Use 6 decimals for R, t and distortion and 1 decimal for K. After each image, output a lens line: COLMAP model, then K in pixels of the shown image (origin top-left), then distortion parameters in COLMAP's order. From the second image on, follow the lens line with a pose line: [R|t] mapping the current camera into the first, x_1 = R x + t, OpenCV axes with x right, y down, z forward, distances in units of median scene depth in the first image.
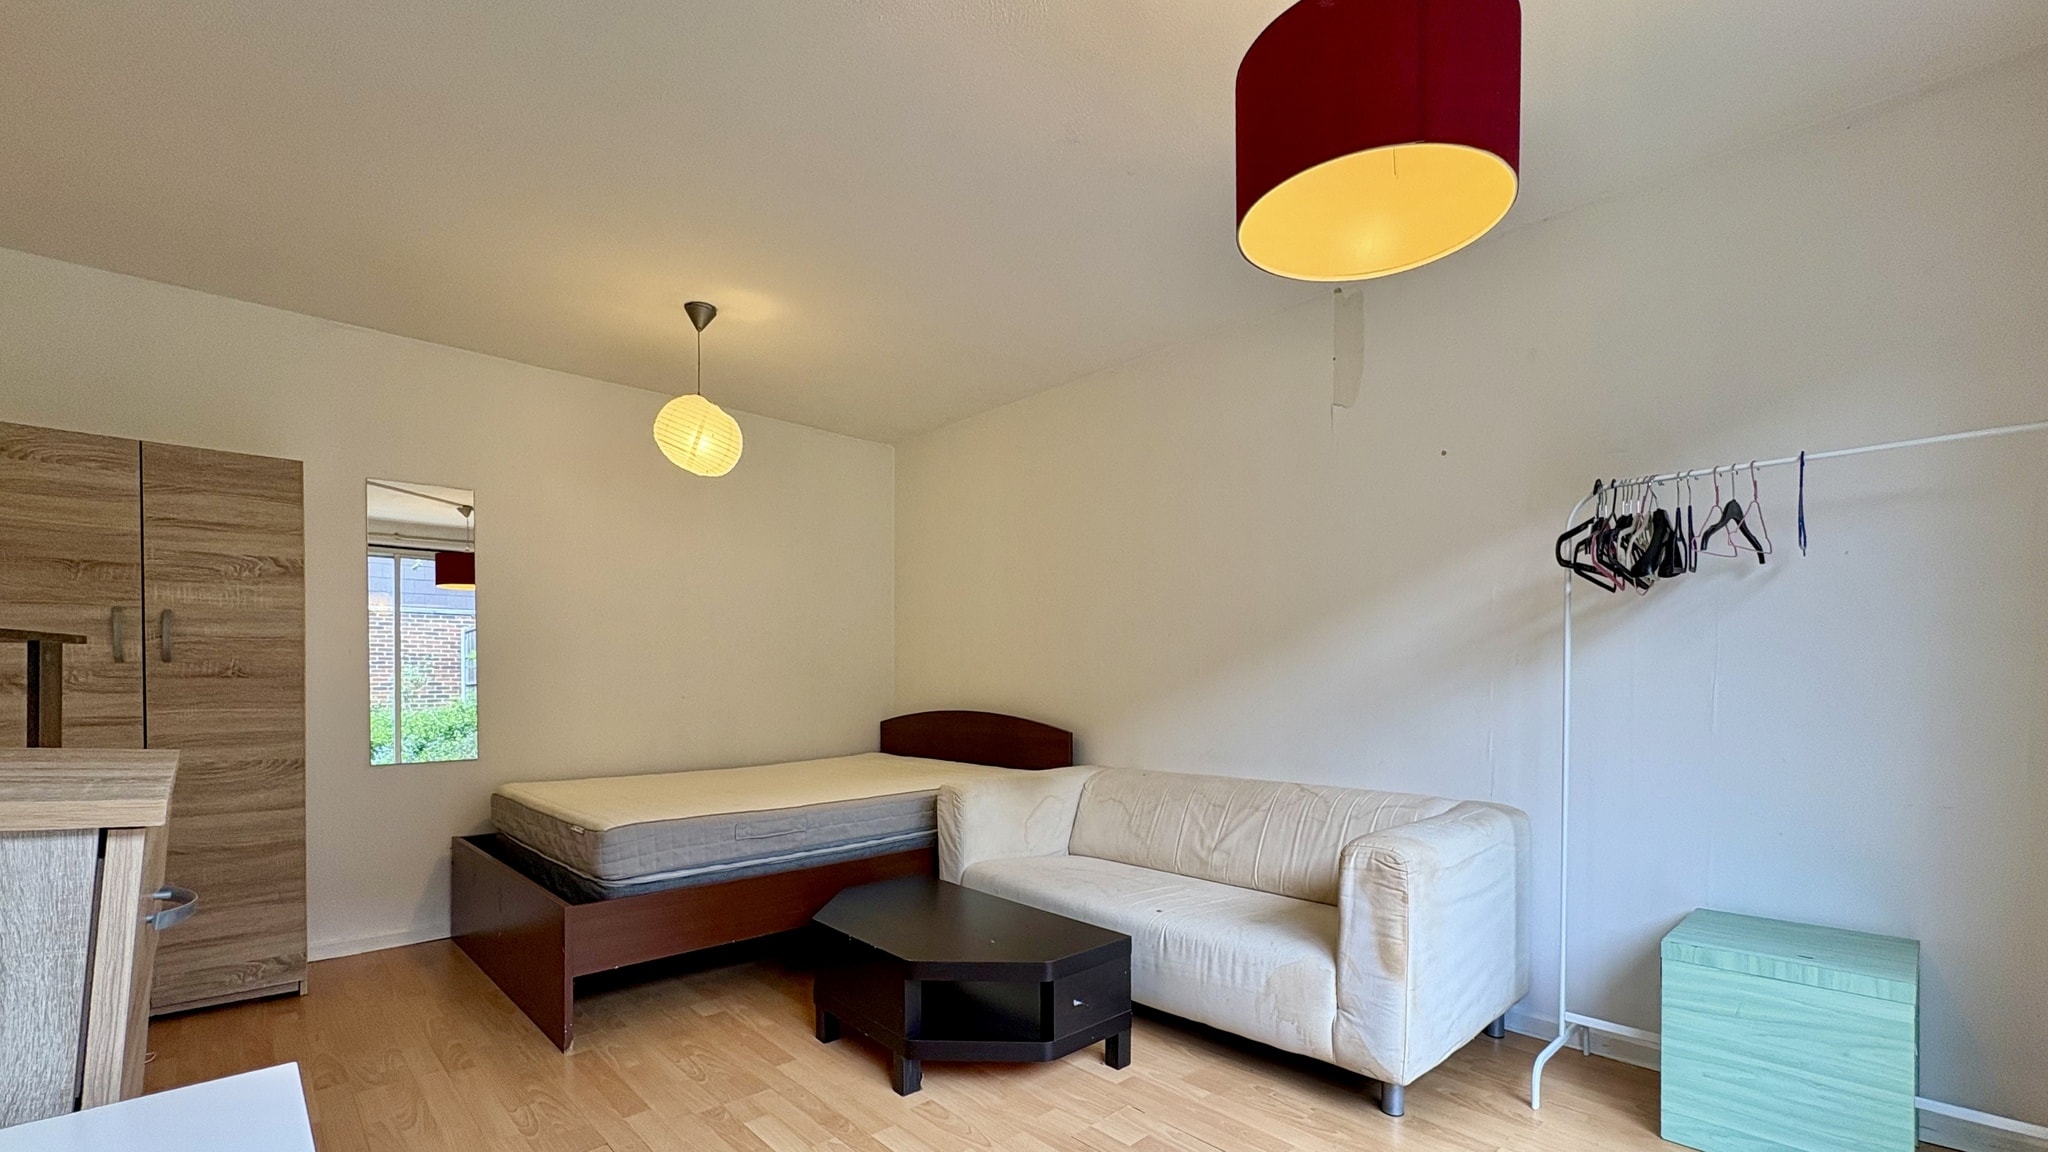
lens RADIAL K [[891.8, 0, 1013.3], [0, 891.8, 698.3], [0, 0, 1]] dist [-0.003999, 0.000681]
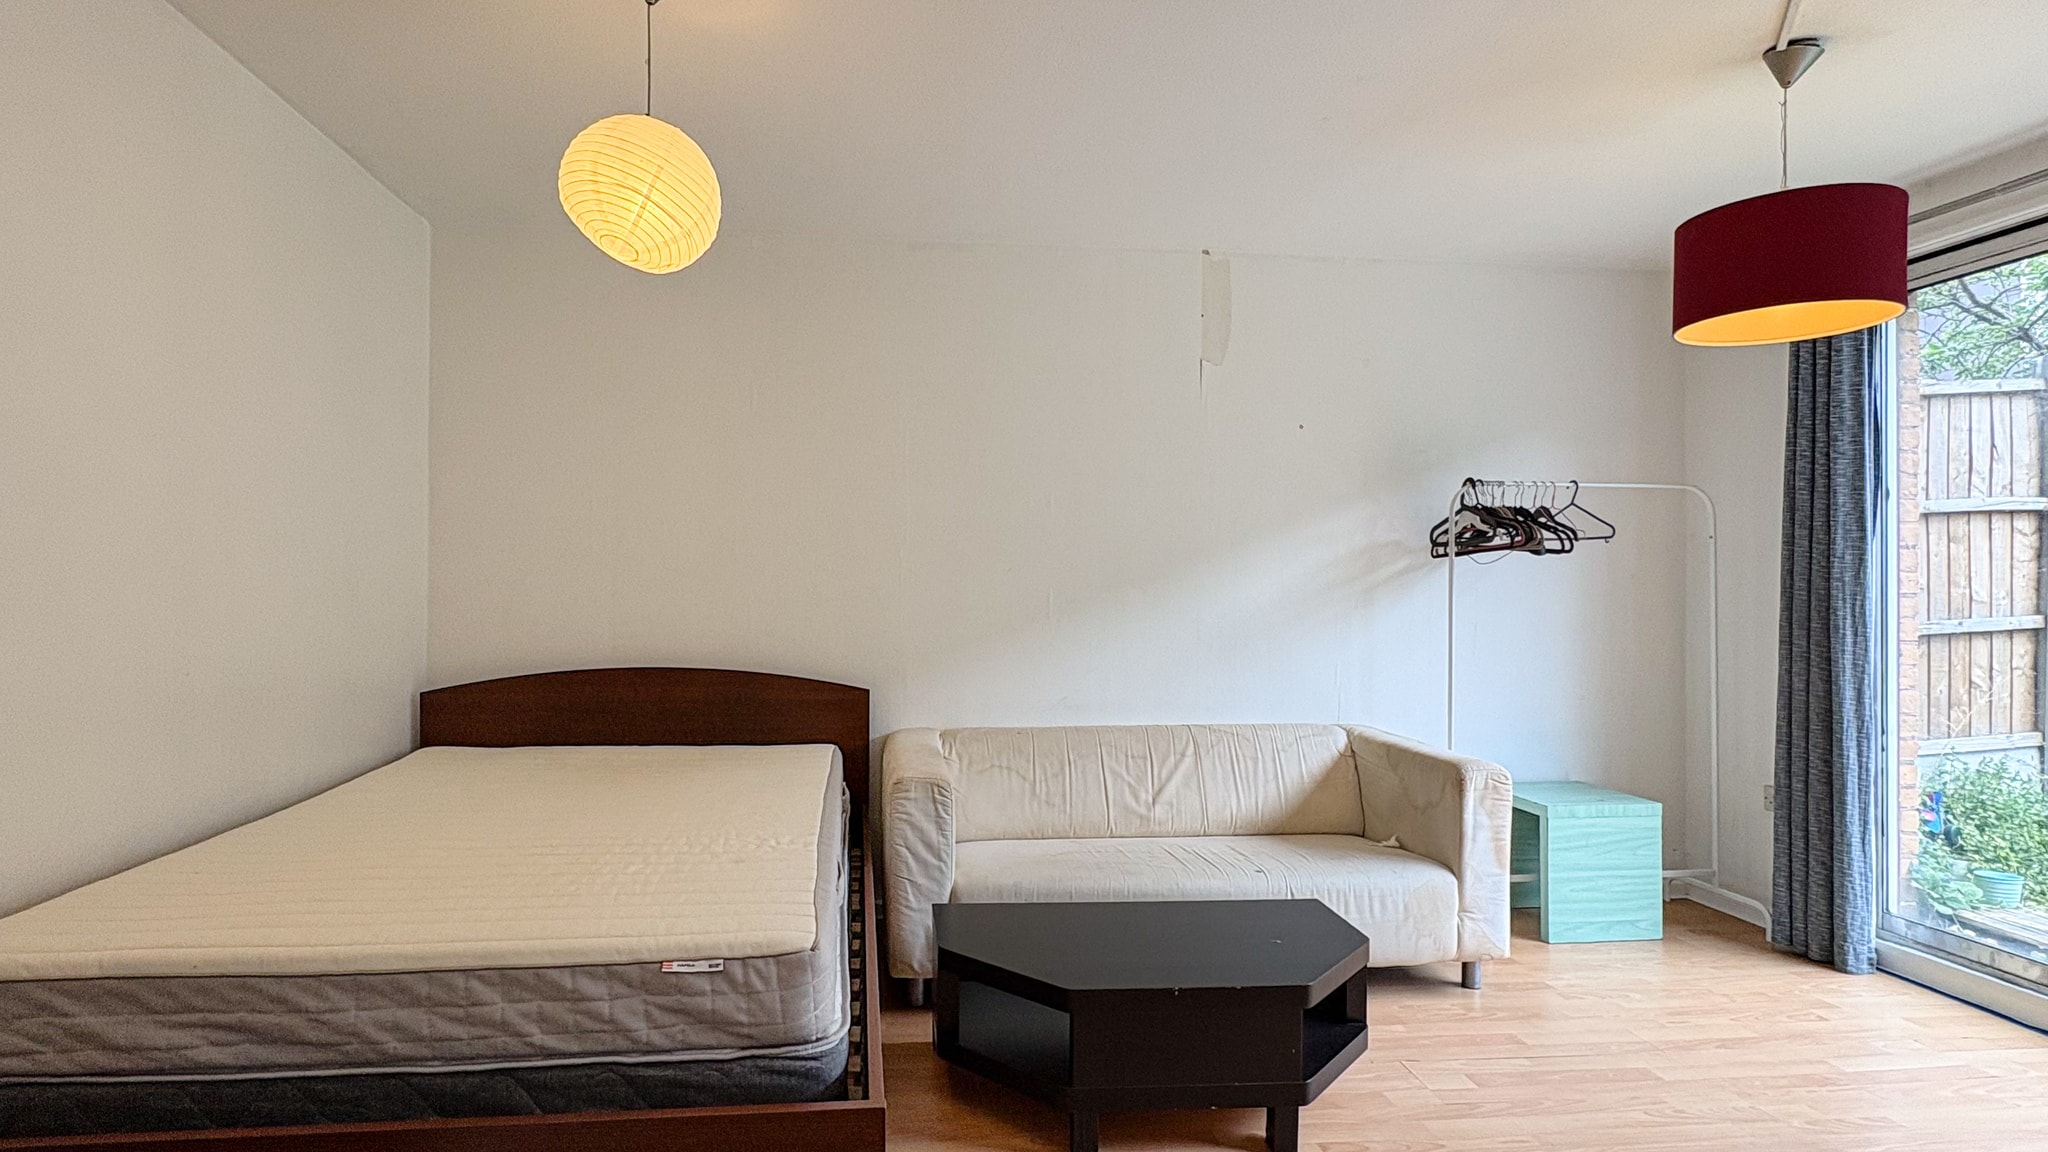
lens RADIAL K [[1043.7, 0, 1011.4], [0, 1043.7, 587.4], [0, 0, 1]] dist [-0.001509, 0.000222]
pose [[0.573465, 0.009370, 0.819177, -0.834656], [0.007854, 0.999826, -0.016934, -0.045562], [-0.819193, 0.016145, 0.573291, 0.522384]]
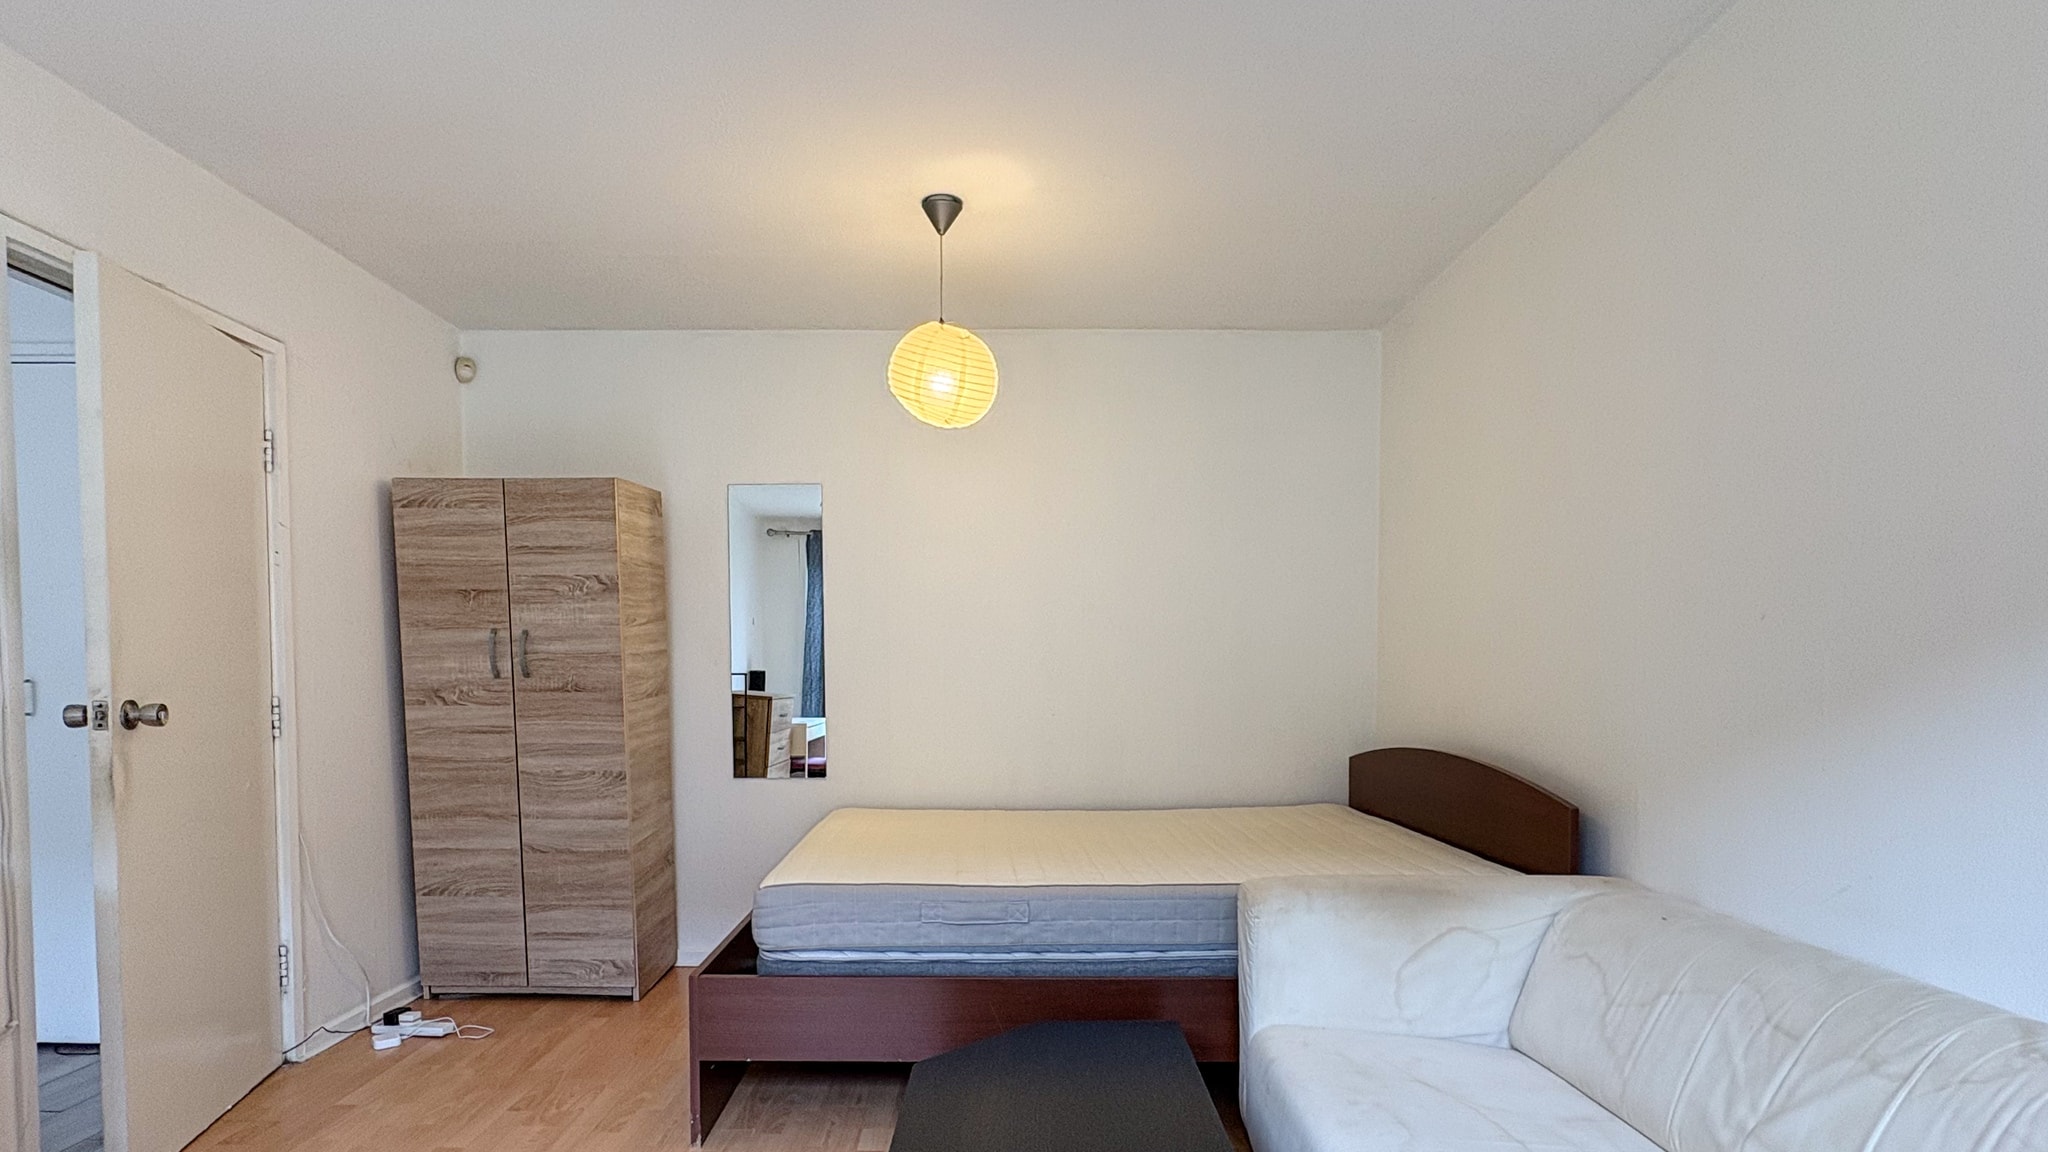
lens RADIAL K [[1043.7, 0, 966.6], [0, 1043.7, 721.1], [0, 0, 1]] dist [-0.001509, 0.000222]
pose [[0.717877, 0.034964, -0.695291, 0.318479], [-0.019553, 0.999357, 0.030066, -0.034215], [0.695895, -0.007988, 0.718099, 0.425267]]
